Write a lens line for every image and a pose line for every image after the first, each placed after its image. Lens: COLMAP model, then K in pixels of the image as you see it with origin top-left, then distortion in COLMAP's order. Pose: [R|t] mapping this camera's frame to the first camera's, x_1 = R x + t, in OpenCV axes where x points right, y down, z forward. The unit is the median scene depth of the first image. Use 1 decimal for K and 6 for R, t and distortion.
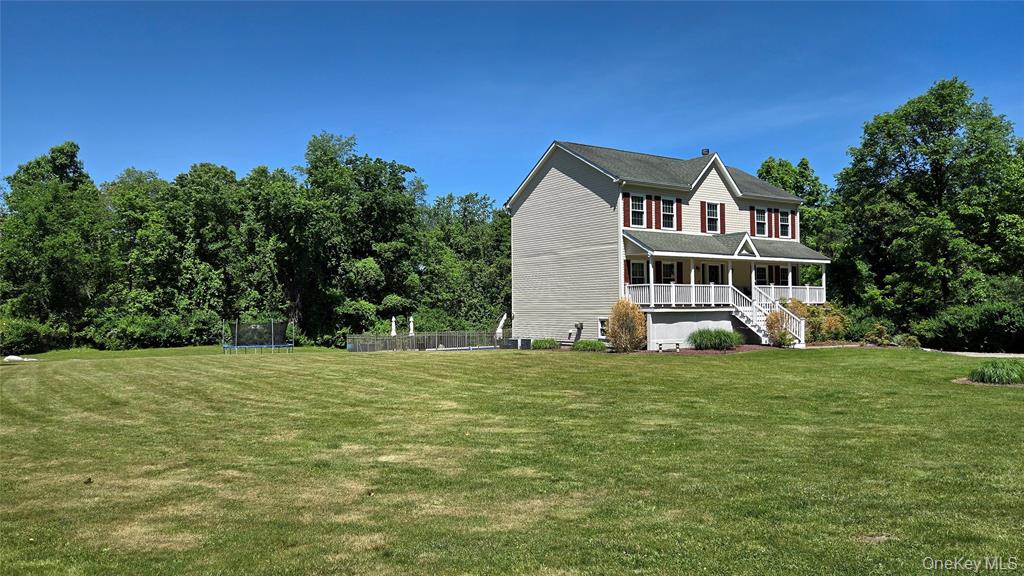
lens RADIAL K [[693.8, 0, 512.7], [0, 693.8, 292.8], [0, 0, 1]] dist [0.059074, -0.039012]
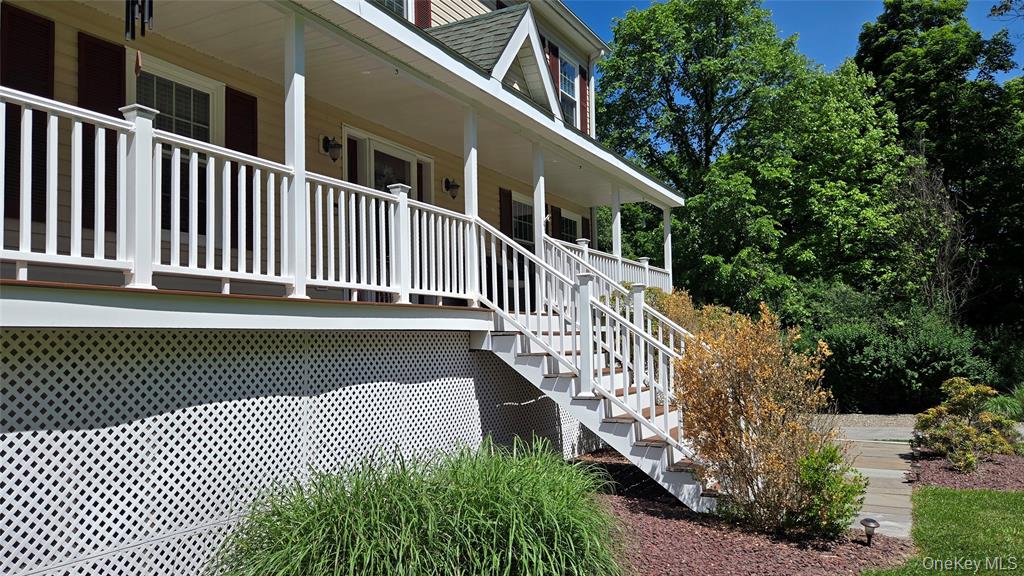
lens RADIAL K [[693.8, 0, 511.7], [0, 693.8, 292.8], [0, 0, 1]] dist [0.059074, -0.039012]
pose [[0.869119, 0.029874, 0.493700, 0.212929], [-0.002216, 0.998399, -0.056512, 0.025926], [-0.494598, 0.048022, 0.867794, 0.796477]]
